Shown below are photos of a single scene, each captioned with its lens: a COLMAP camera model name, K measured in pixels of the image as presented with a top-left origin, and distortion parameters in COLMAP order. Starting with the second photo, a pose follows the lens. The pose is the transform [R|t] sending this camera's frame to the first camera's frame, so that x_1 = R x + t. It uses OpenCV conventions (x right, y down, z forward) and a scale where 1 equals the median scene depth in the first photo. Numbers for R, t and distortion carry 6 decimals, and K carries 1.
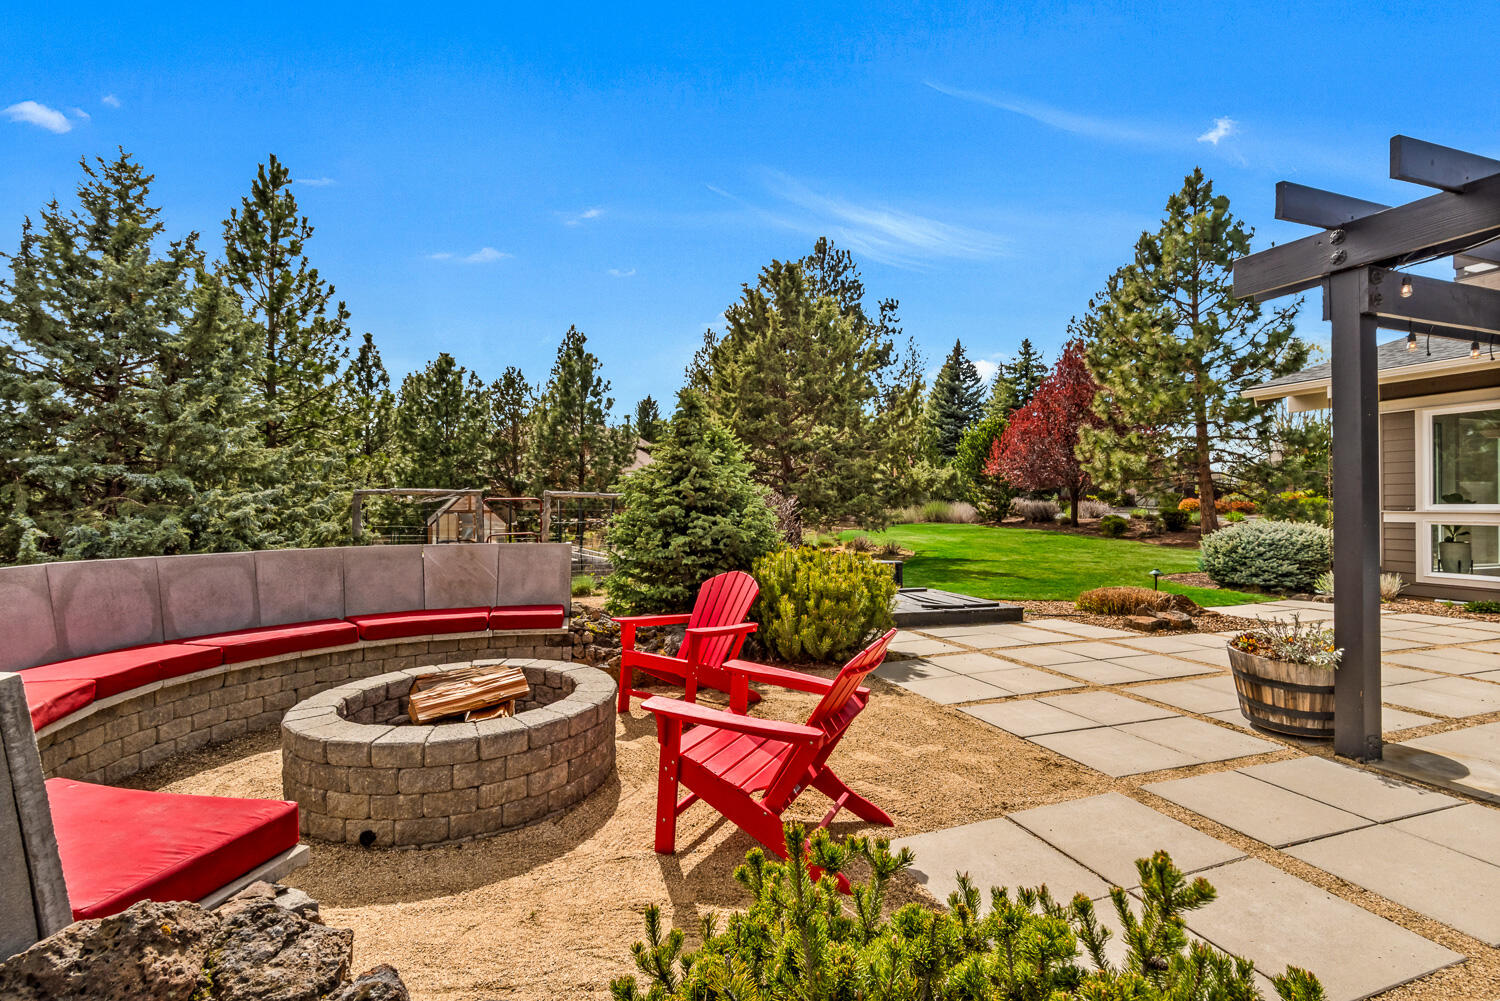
lens RADIAL K [[691.7, 0, 750.2], [0, 691.7, 483.6], [0, 0, 1]] dist [0.017687, -0.010831]
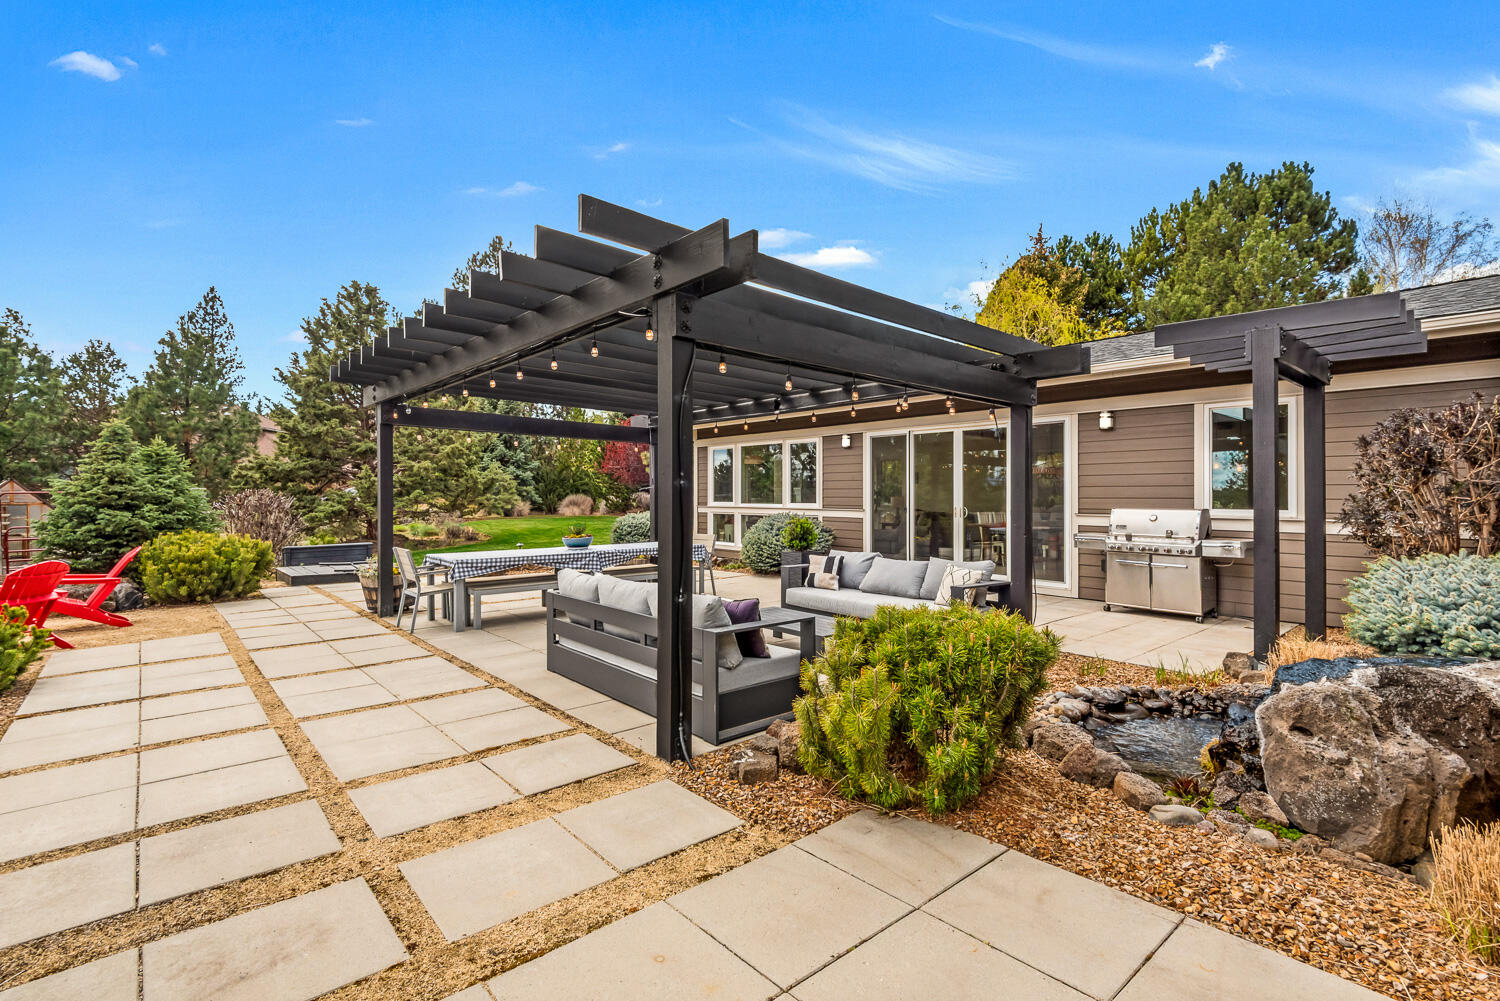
lens RADIAL K [[691.7, 0, 750.2], [0, 691.7, 483.6], [0, 0, 1]] dist [0.017687, -0.010831]
pose [[0.927283, 0.007399, 0.374288, 0.212242], [-0.012747, 0.999849, 0.011817, -0.015793], [-0.374144, -0.015728, 0.927237, -0.293892]]
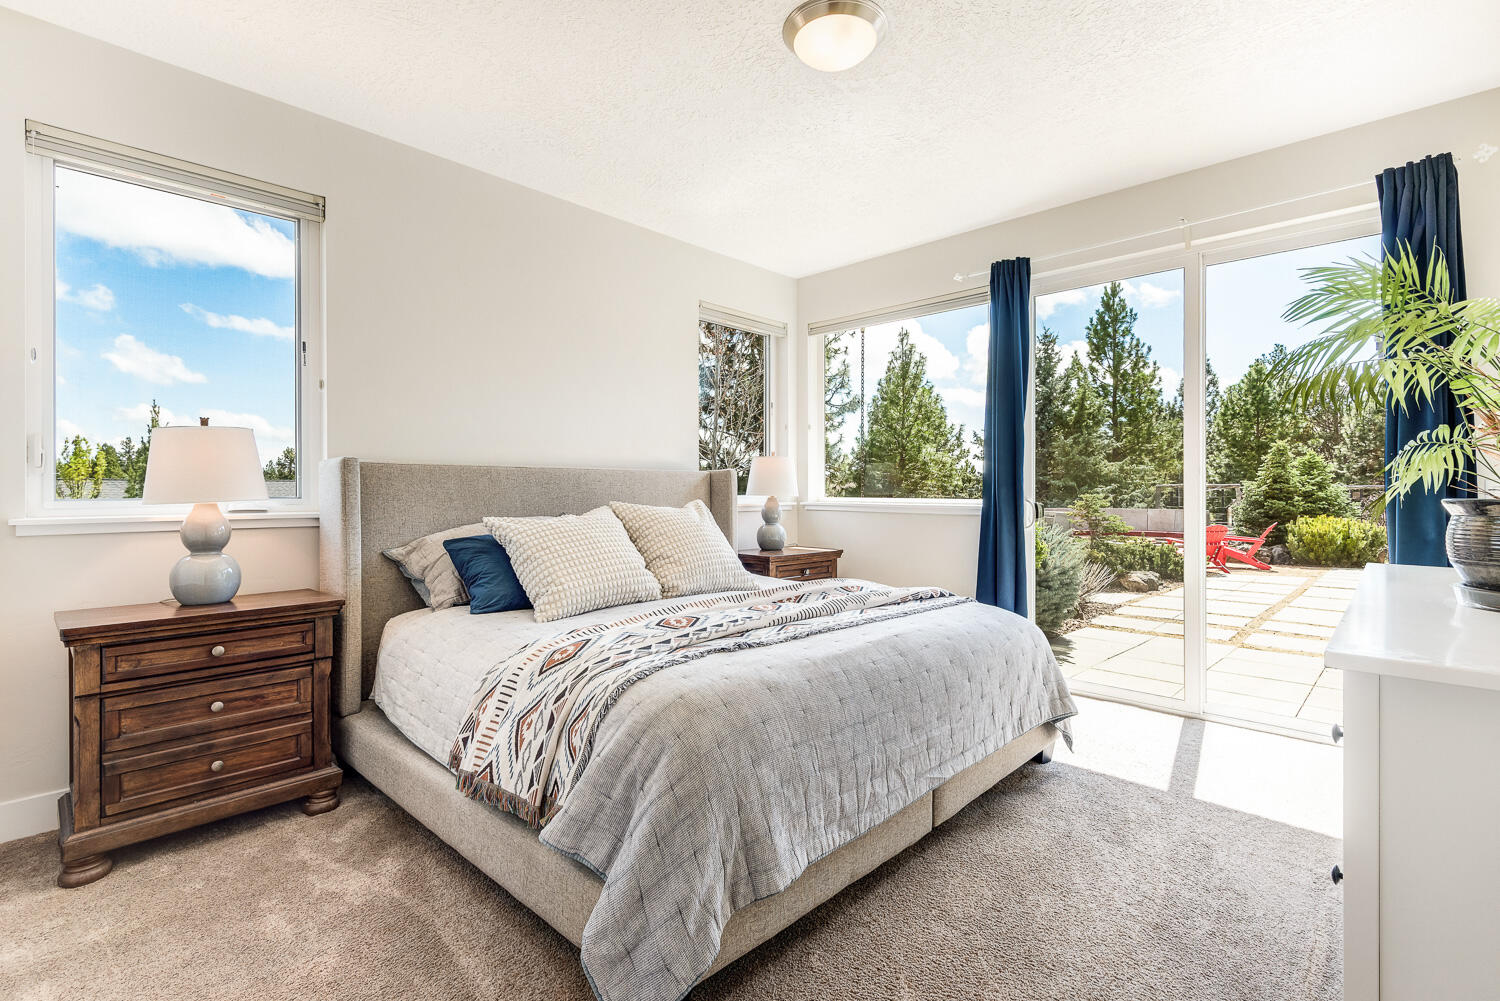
lens RADIAL K [[691.7, 0, 750.2], [0, 691.7, 483.6], [0, 0, 1]] dist [0.017687, -0.010831]
pose [[0.447675, -0.009836, -0.894142, 0.386638], [0.028560, 0.999587, 0.003303, -0.021971], [0.893740, -0.027015, 0.447771, -0.501292]]
